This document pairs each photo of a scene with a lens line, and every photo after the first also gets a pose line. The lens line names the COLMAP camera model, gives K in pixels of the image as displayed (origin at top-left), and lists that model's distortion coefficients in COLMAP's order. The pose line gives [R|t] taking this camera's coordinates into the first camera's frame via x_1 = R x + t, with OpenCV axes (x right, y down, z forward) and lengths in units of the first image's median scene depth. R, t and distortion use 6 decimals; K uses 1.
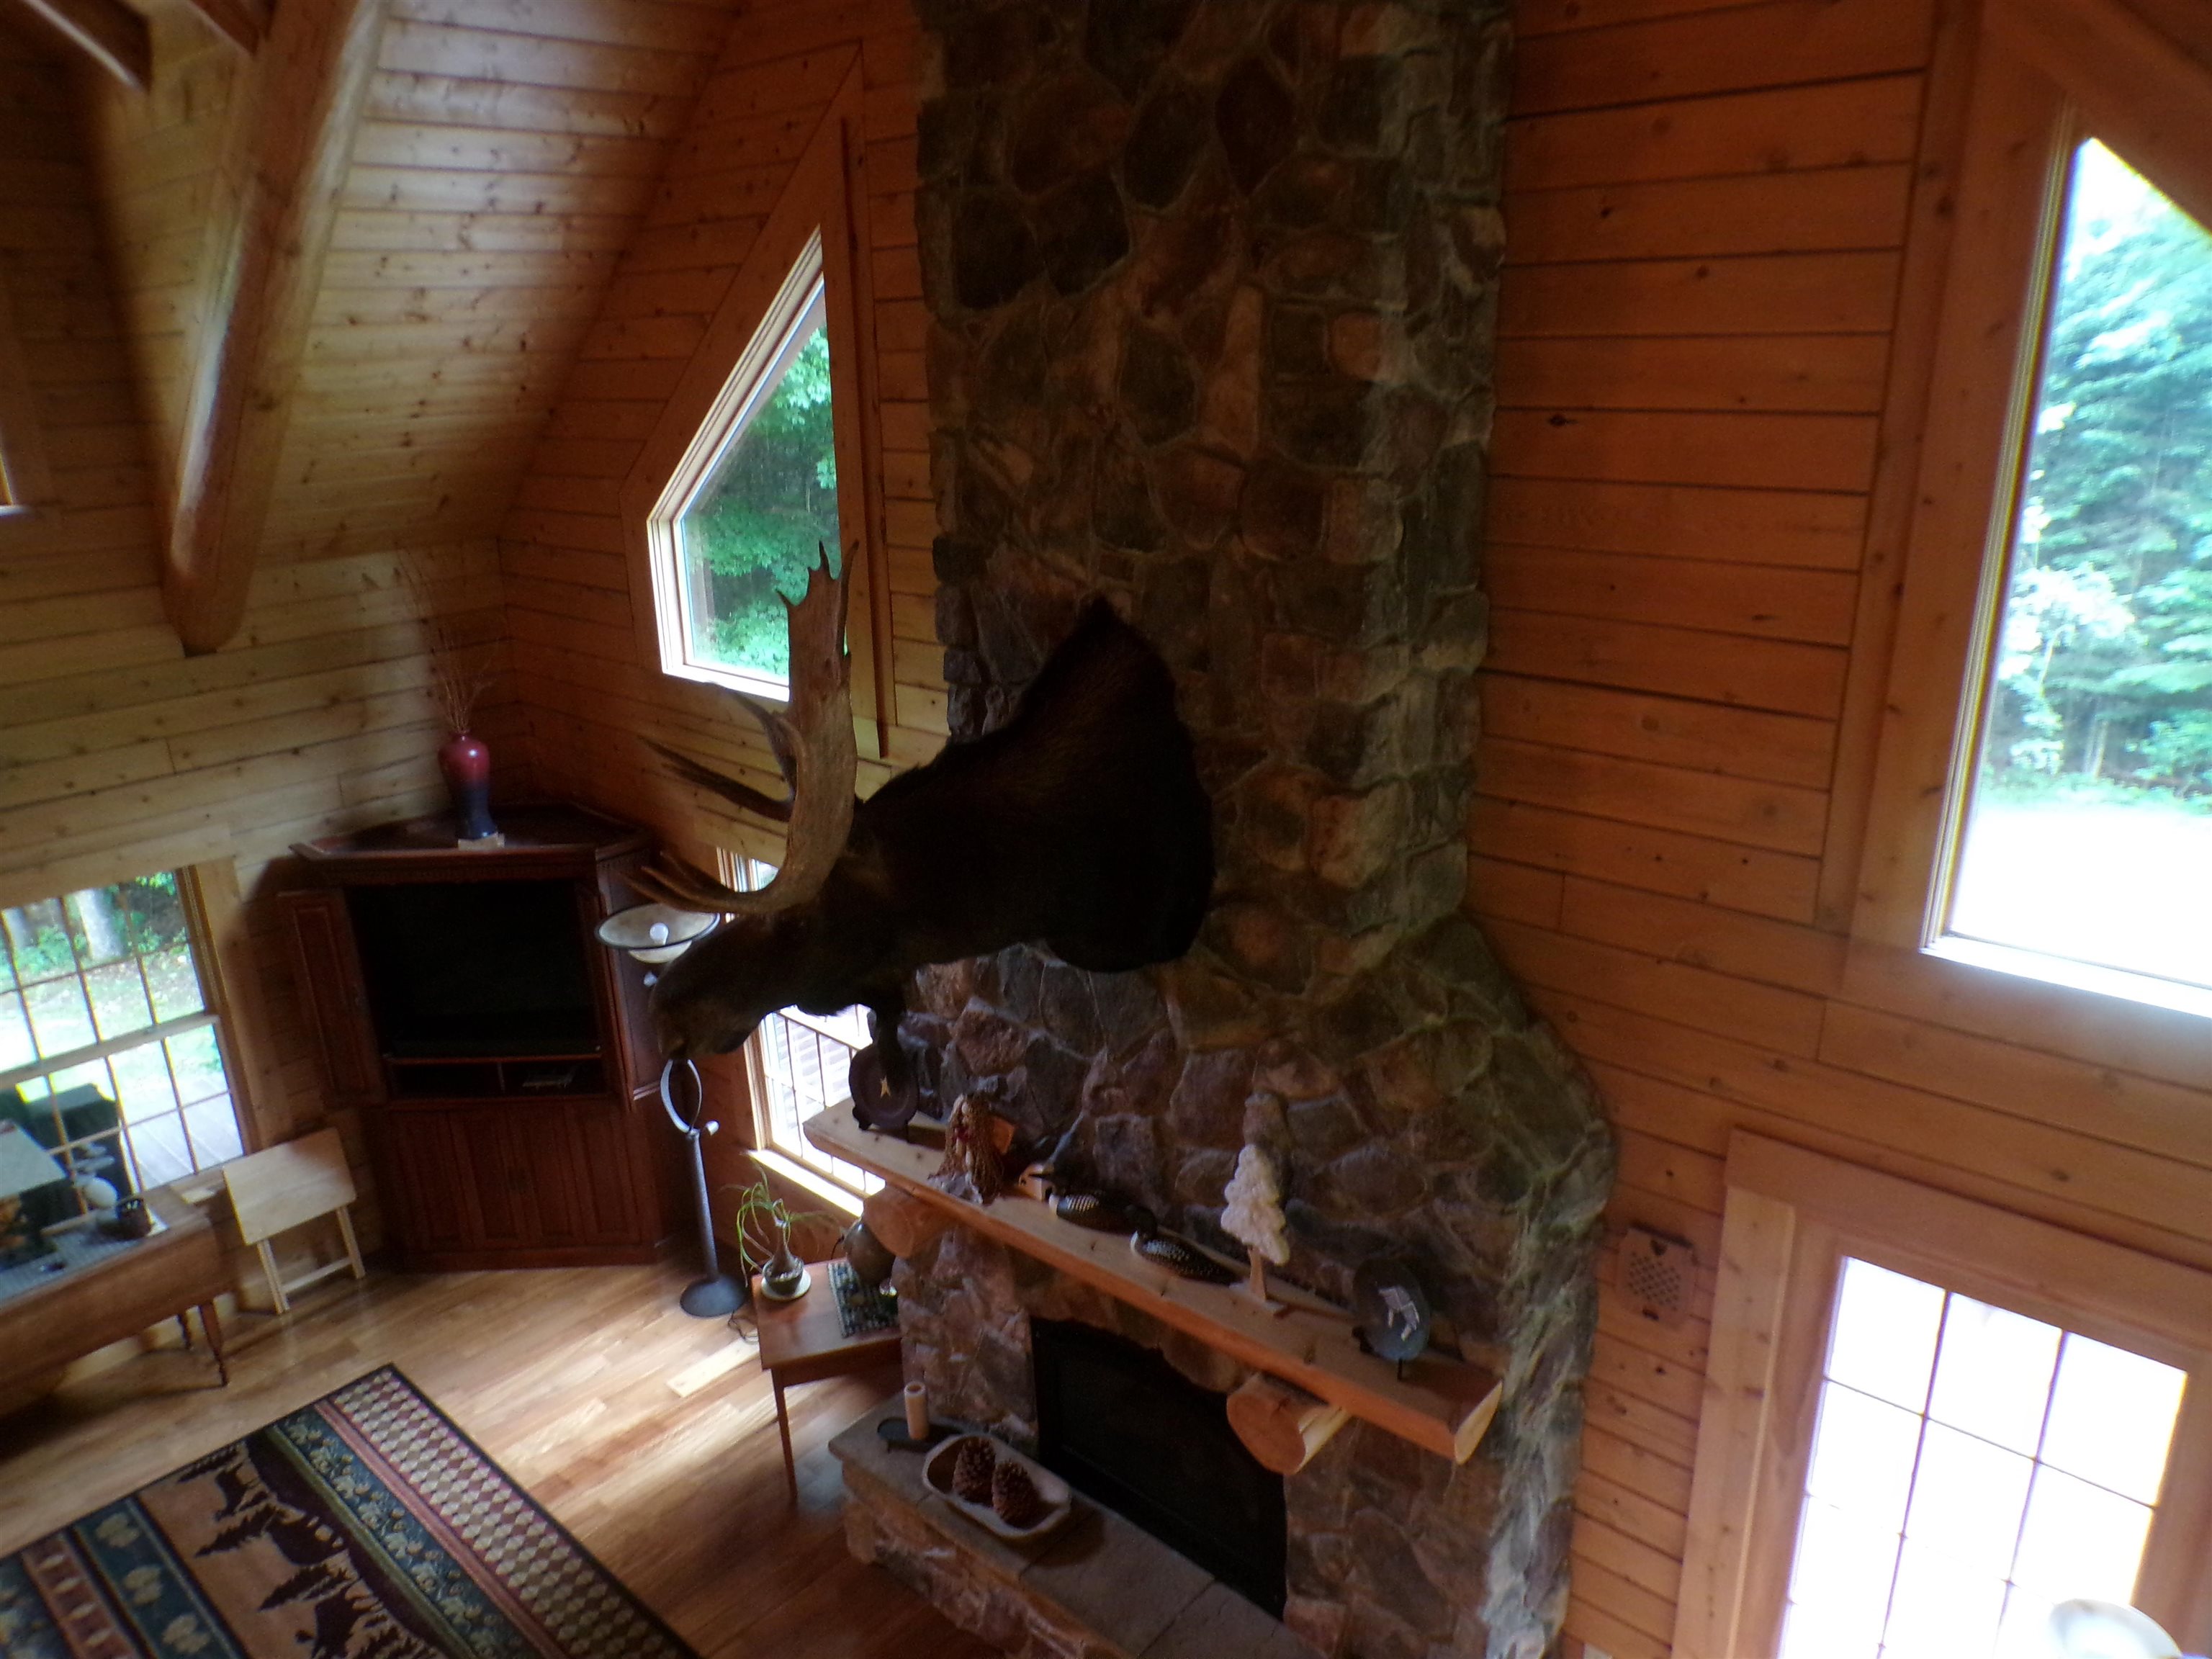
lens RADIAL K [[1482.3, 0, 1112.2], [0, 1482.3, 825.9], [0, 0, 1]] dist [-0.050791, 0.026125]
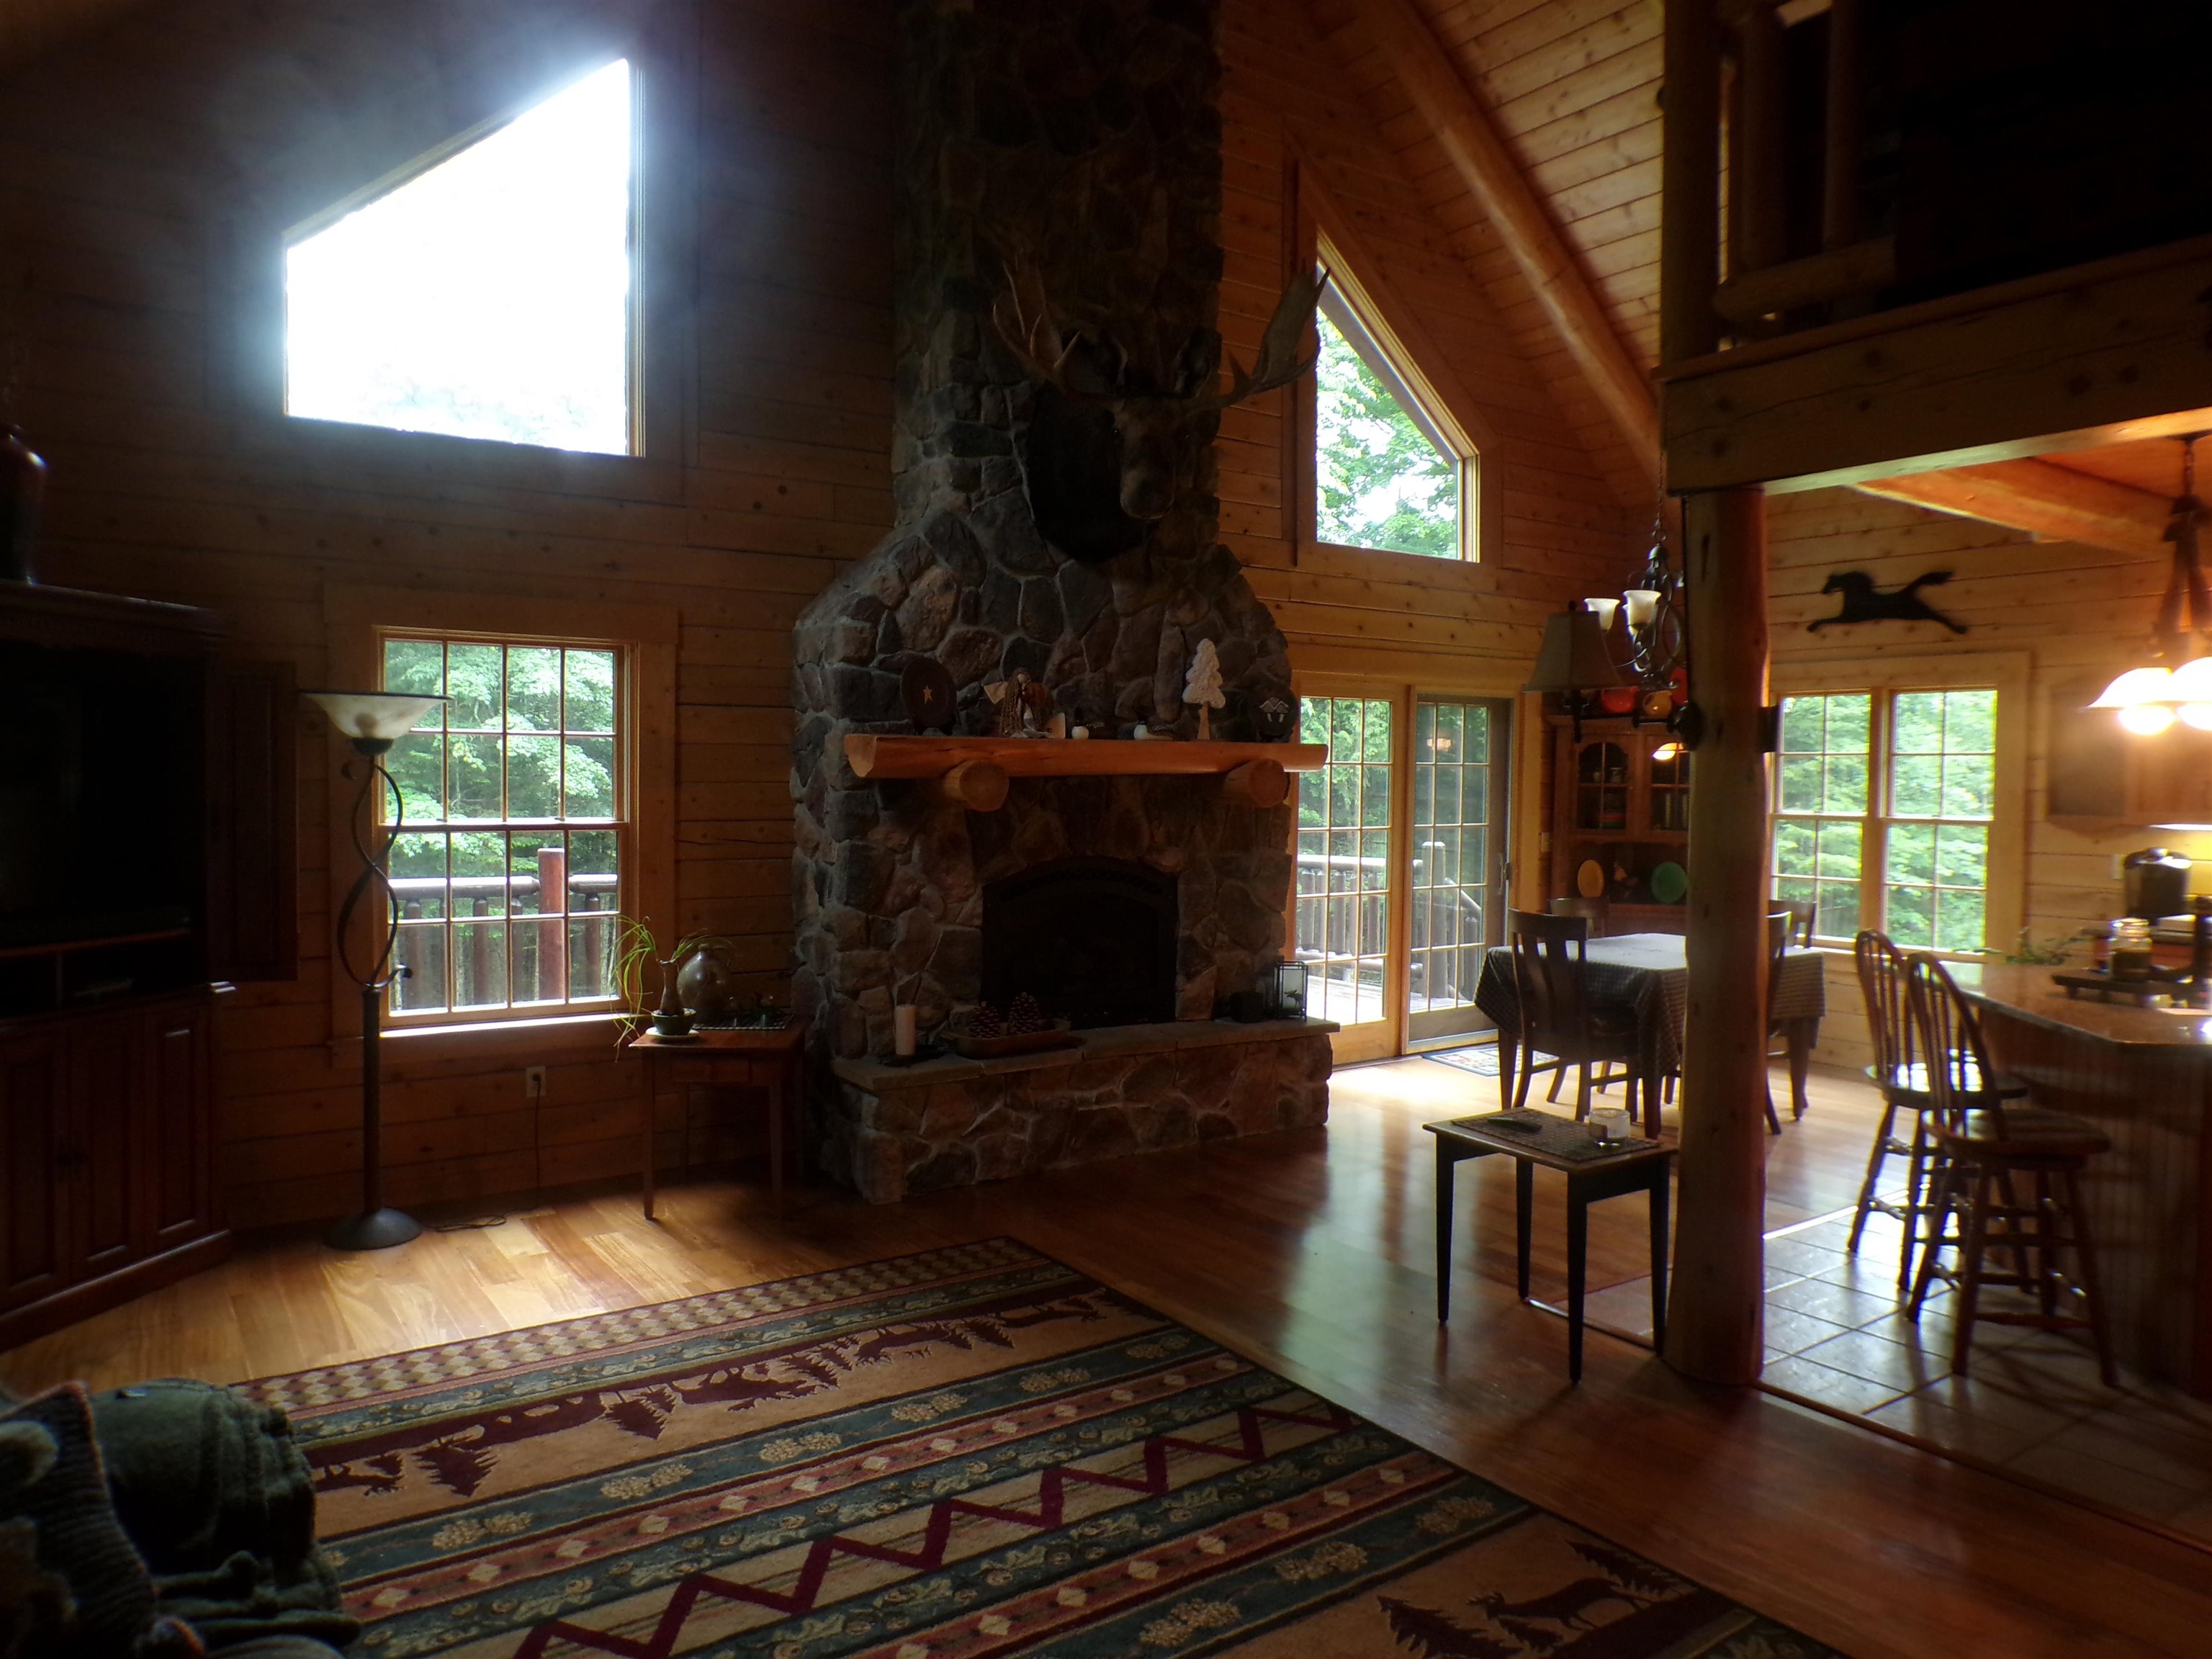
lens RADIAL K [[1482.3, 0, 1100.4], [0, 1482.3, 837.3], [0, 0, 1]] dist [-0.050791, 0.026125]
pose [[0.239939, -0.011356, 0.970722, -1.515626], [0.293710, 0.953918, -0.061439, 0.468567], [-0.925291, 0.299852, 0.232217, 0.699135]]
